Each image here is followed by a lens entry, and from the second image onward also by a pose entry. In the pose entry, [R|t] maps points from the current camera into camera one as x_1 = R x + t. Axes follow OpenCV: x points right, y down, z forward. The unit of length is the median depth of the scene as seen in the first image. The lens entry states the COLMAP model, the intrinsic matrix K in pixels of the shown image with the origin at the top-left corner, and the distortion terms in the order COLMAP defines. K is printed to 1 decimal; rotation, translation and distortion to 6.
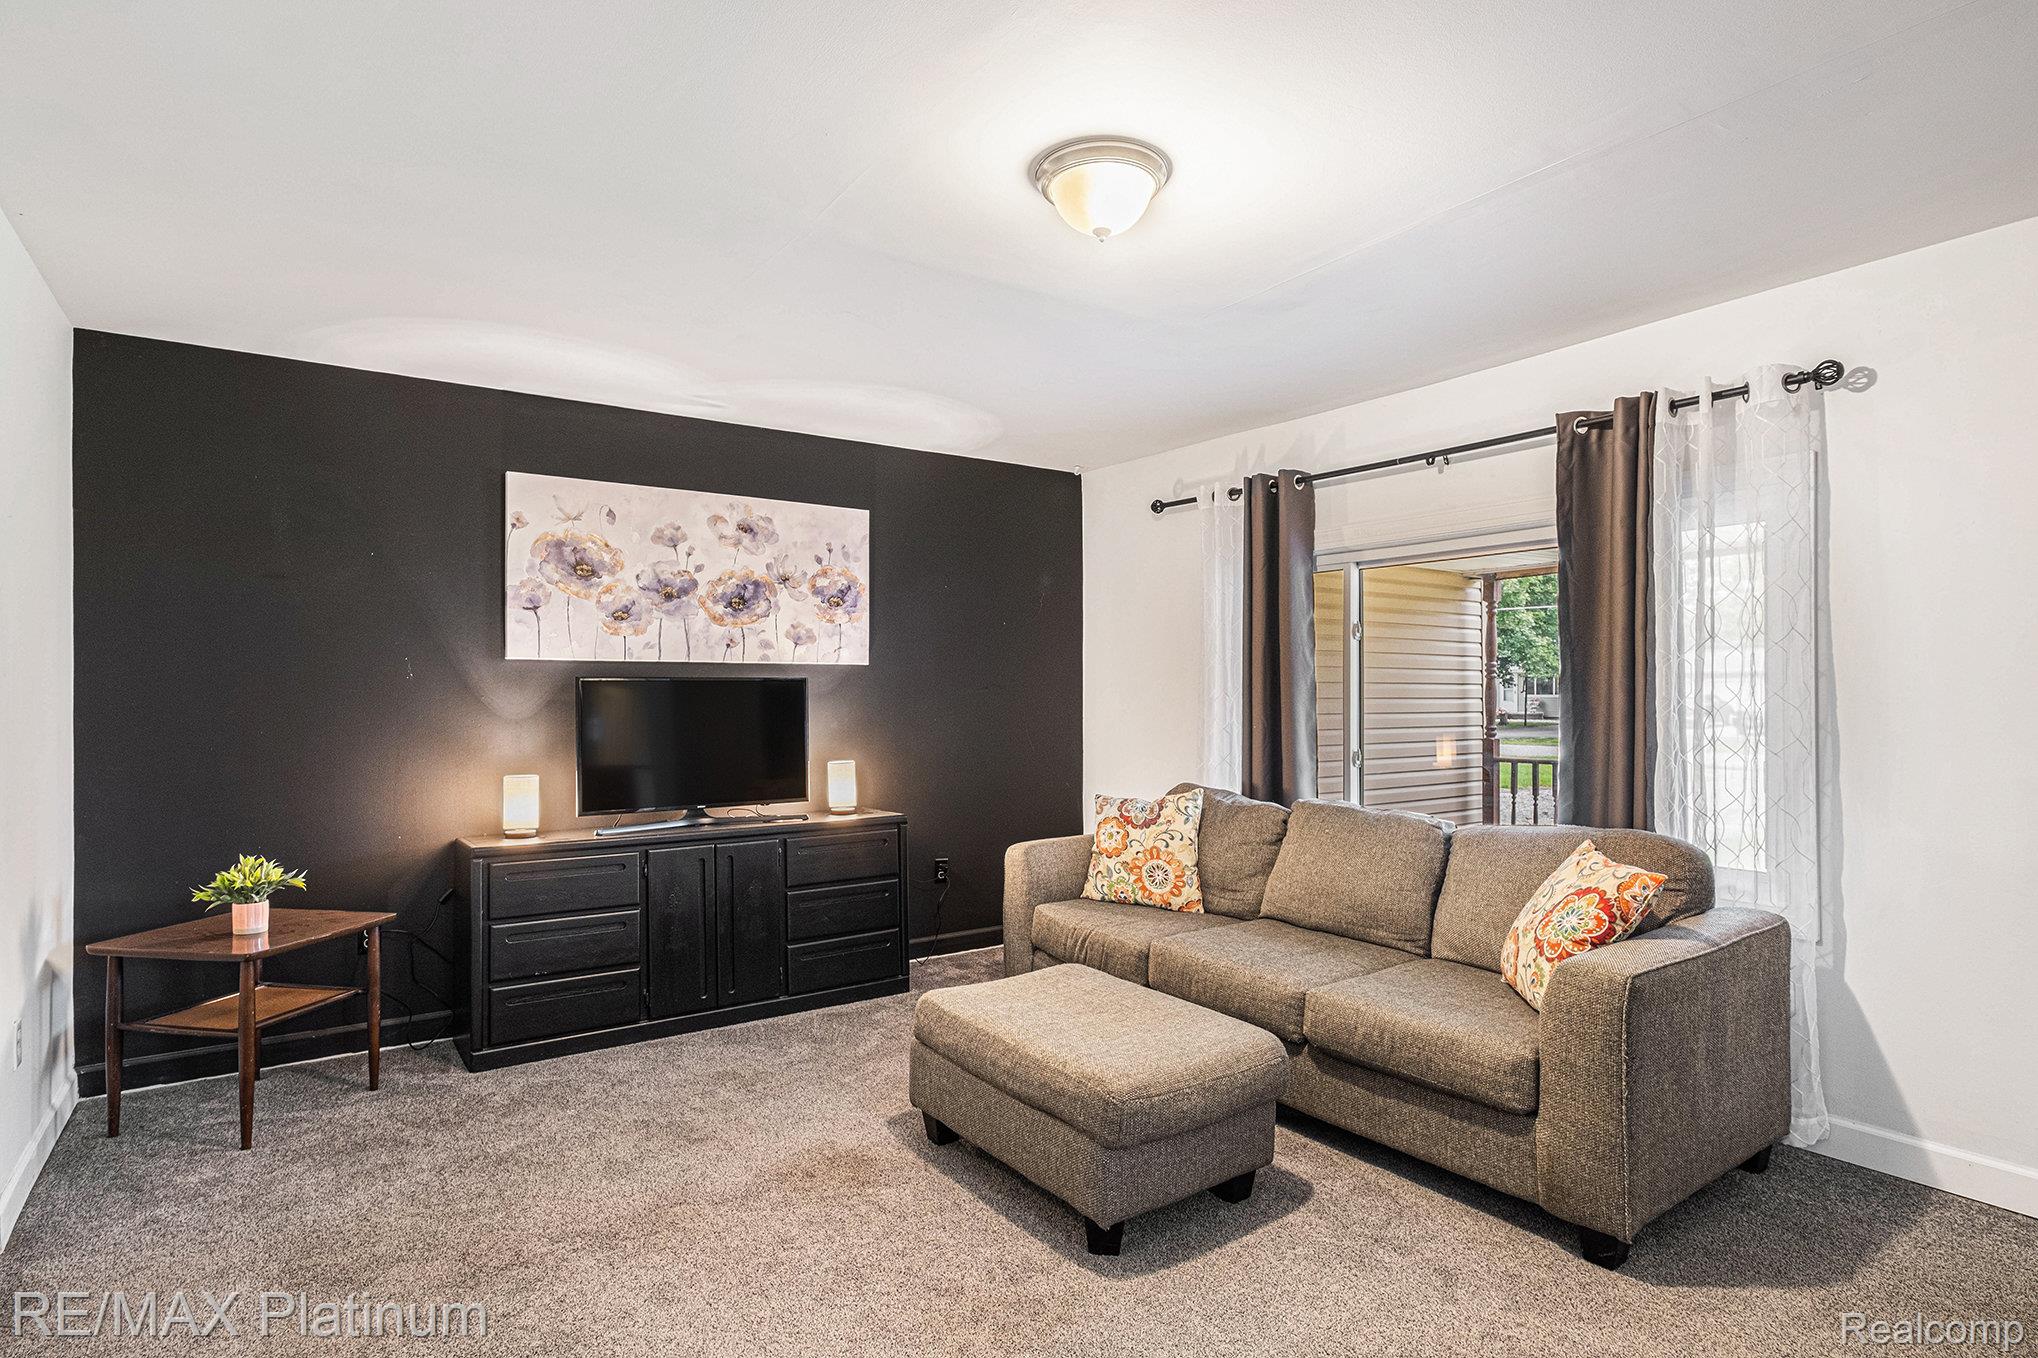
lens RADIAL K [[1017.4, 0, 1038.3], [0, 1017.4, 683.2], [0, 0, 1]] dist [0.000247, -0.001098]
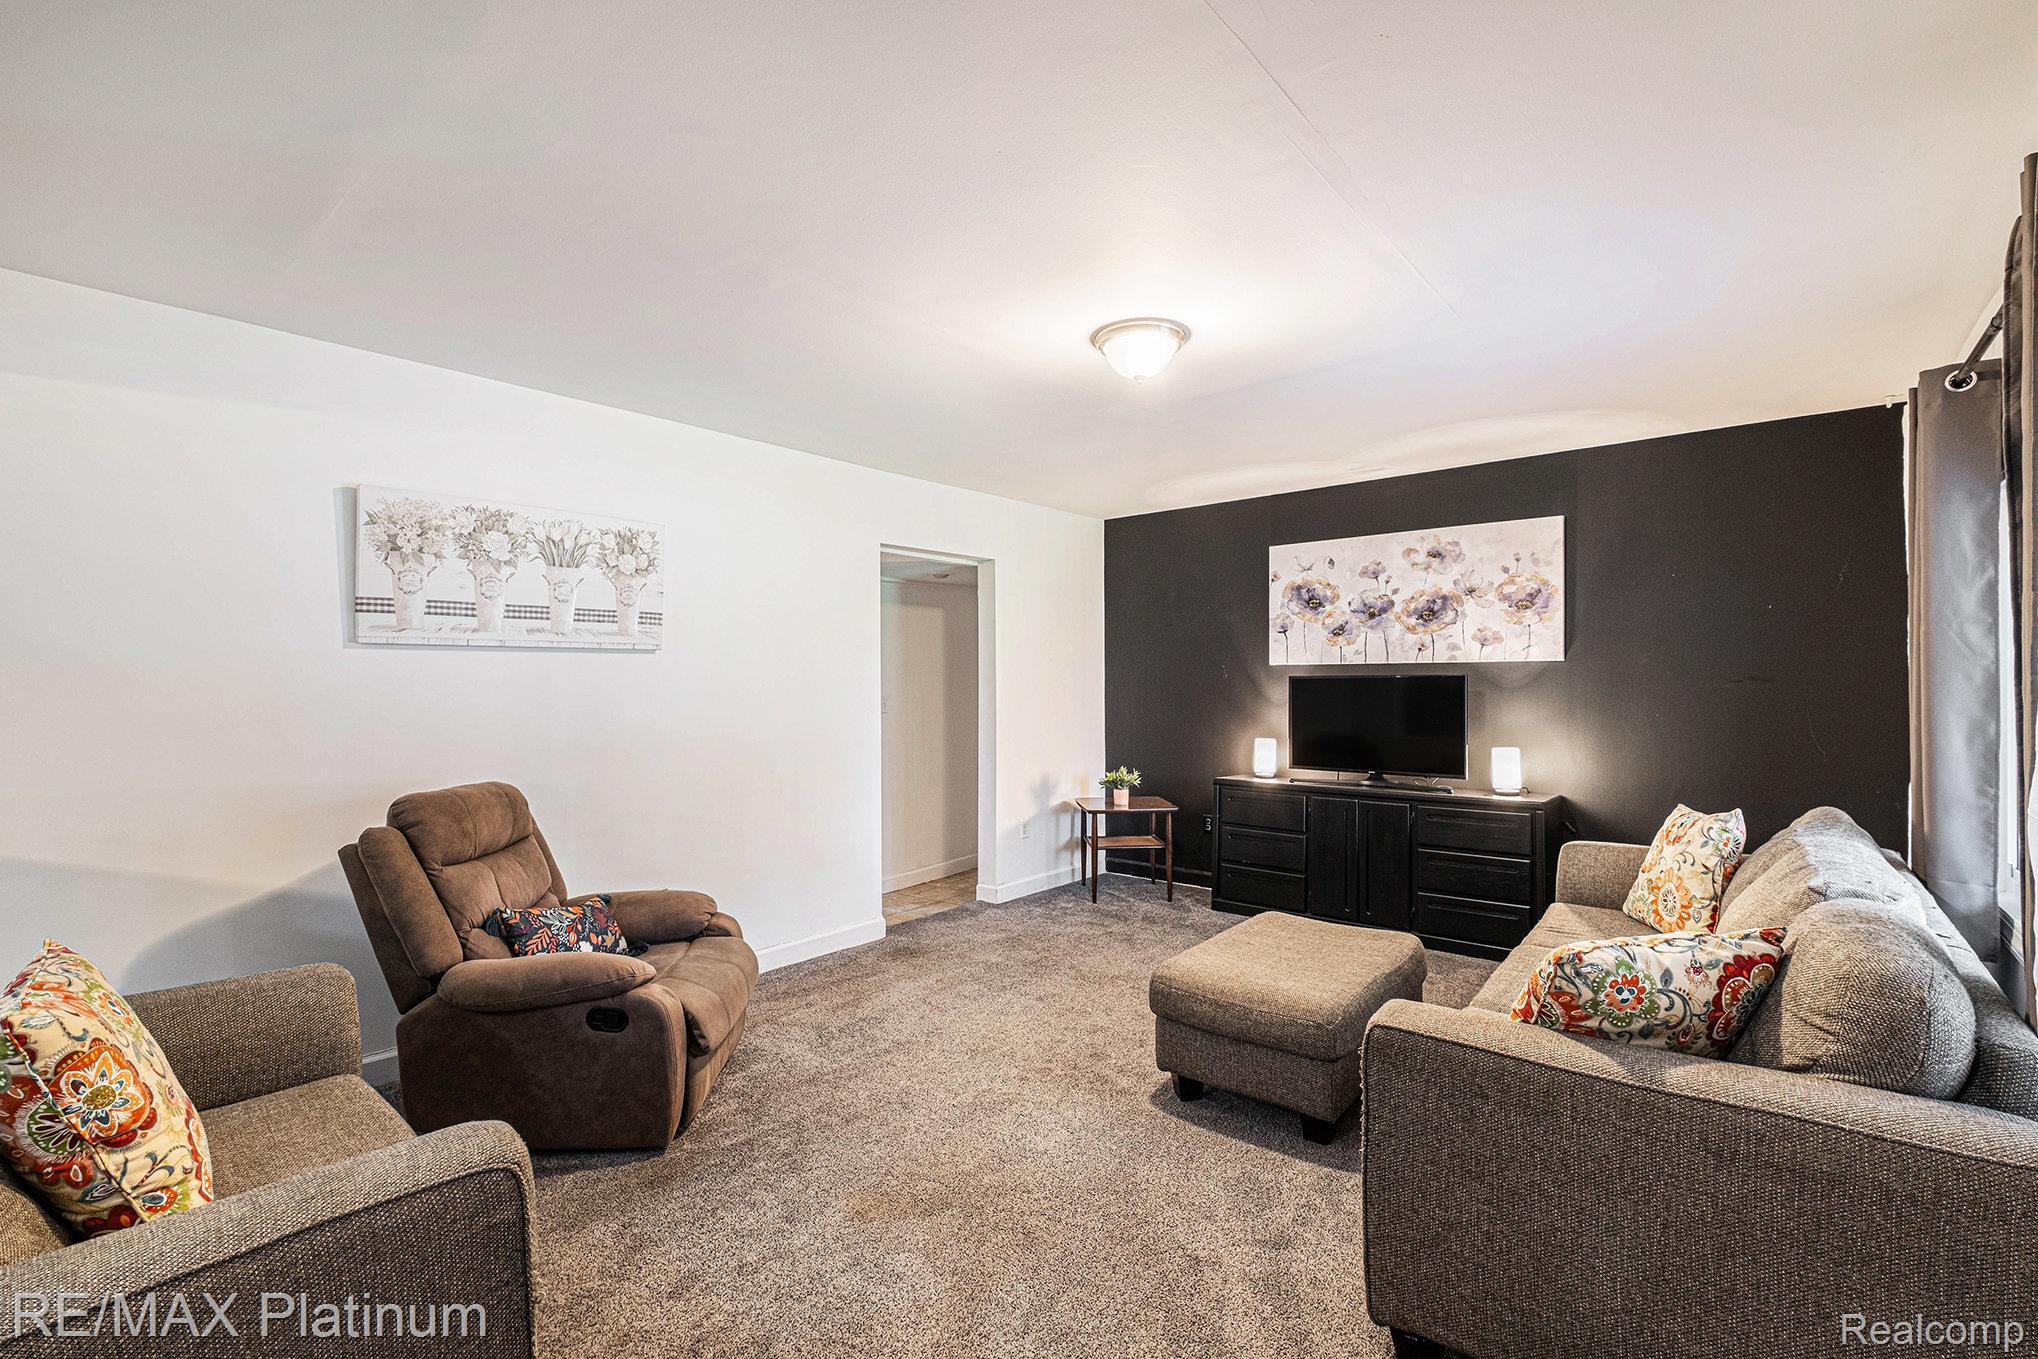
lens RADIAL K [[913.8, 0, 1110.0], [0, 913.8, 668.1], [0, 0, 1]] dist [0.001107, -0.002556]
pose [[0.307965, -0.013734, -0.951298, 0.669209], [0.009761, 0.999889, -0.011275, -0.004756], [0.951347, -0.005813, 0.308065, 0.289016]]
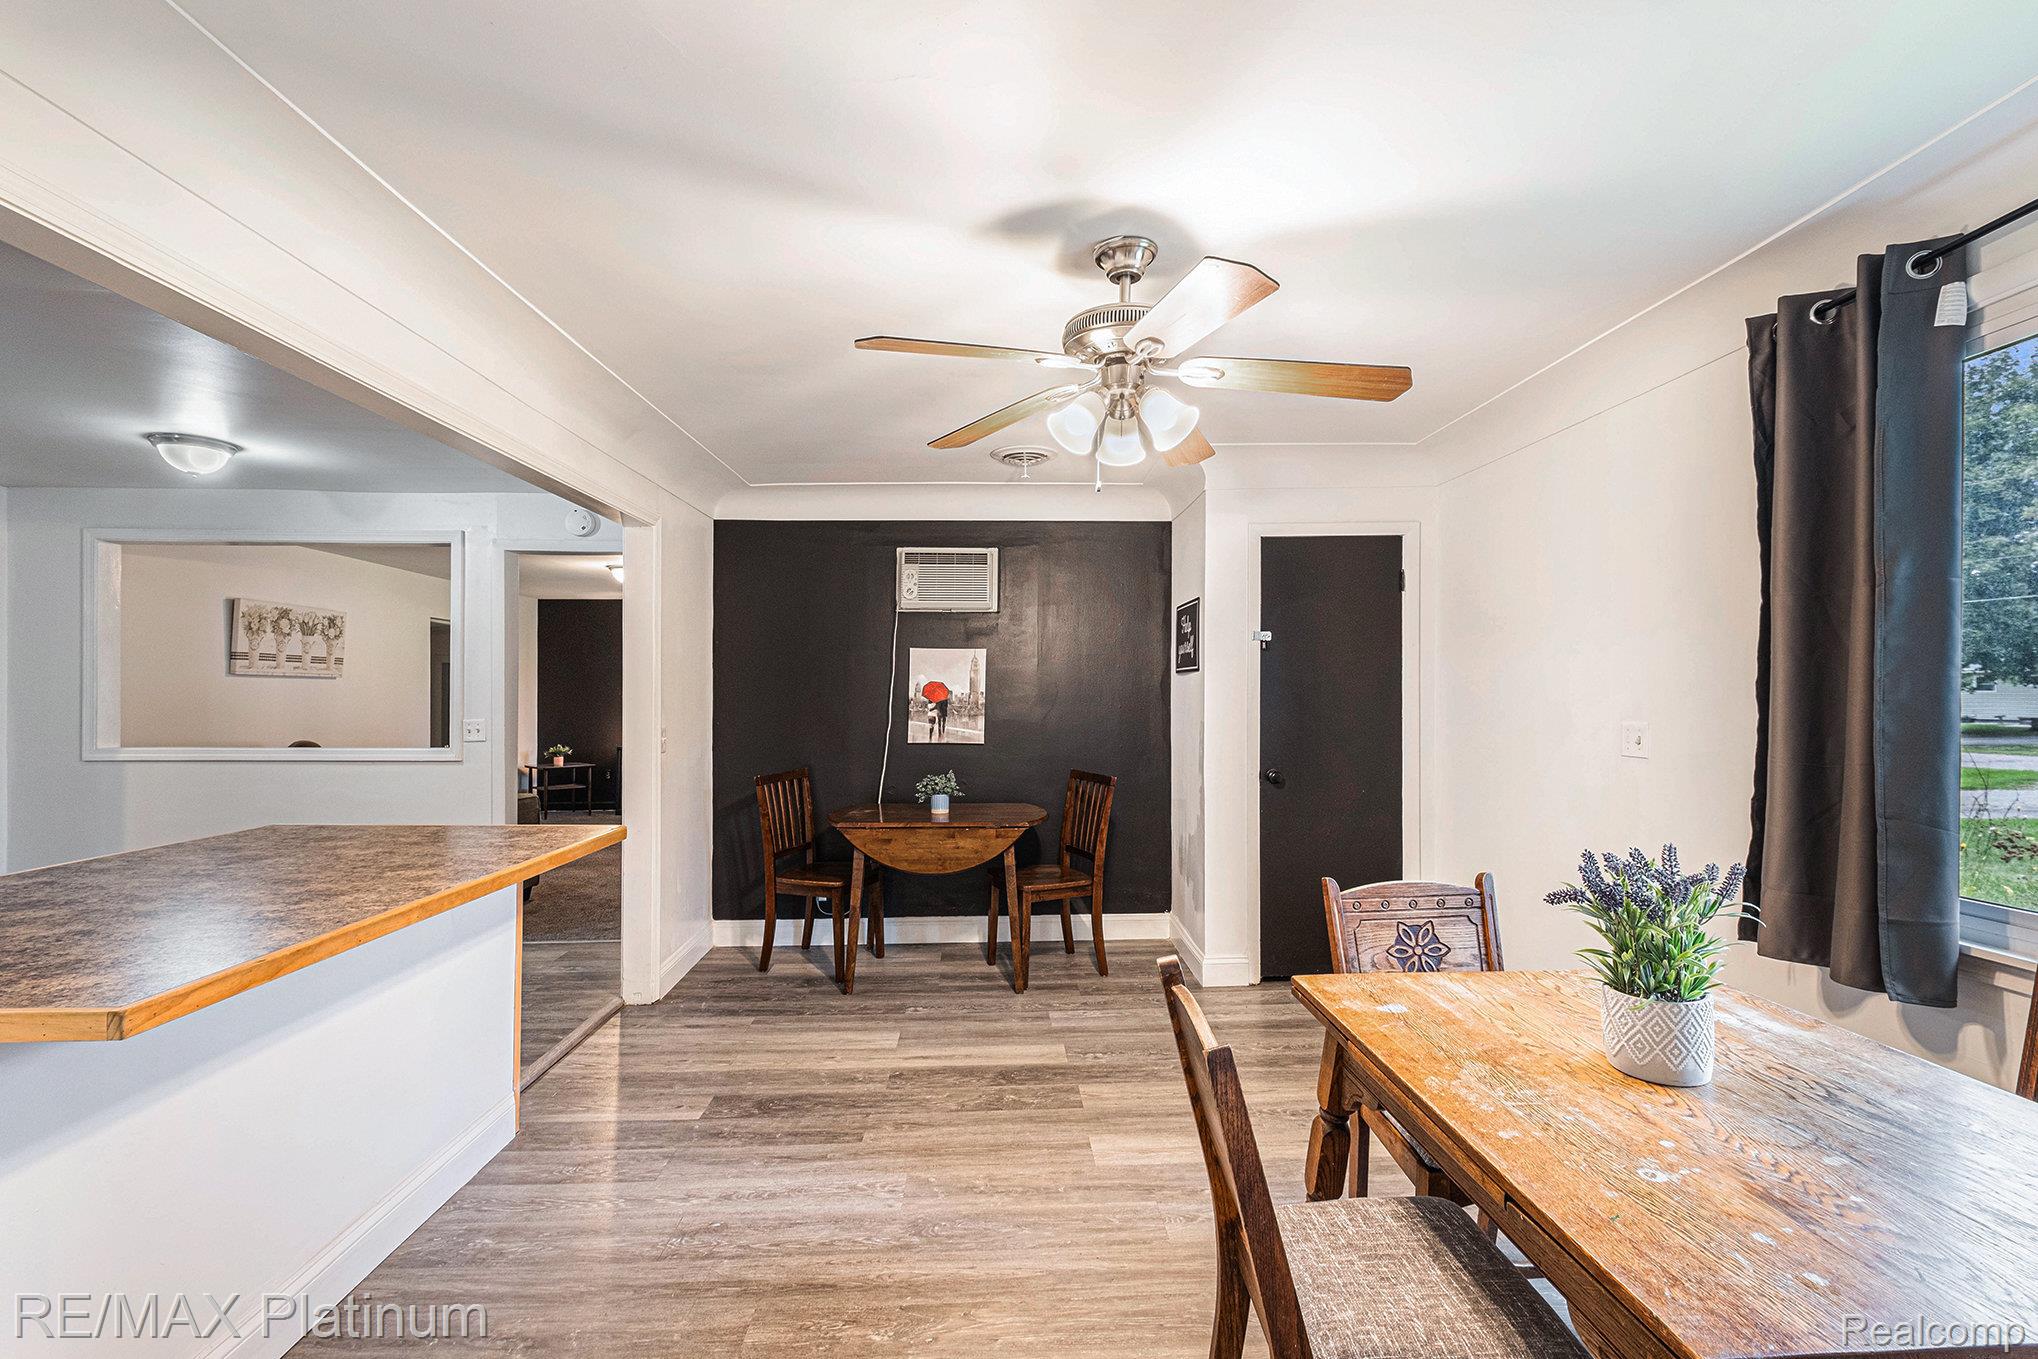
lens RADIAL K [[913.8, 0, 1021.7], [0, 913.8, 688.2], [0, 0, 1]] dist [0.001107, -0.002556]
pose [[0.837213, -0.003400, -0.546866, 1.665515], [0.000473, 0.999985, -0.005492, -0.007259], [0.546877, 0.004339, 0.837202, -0.577268]]
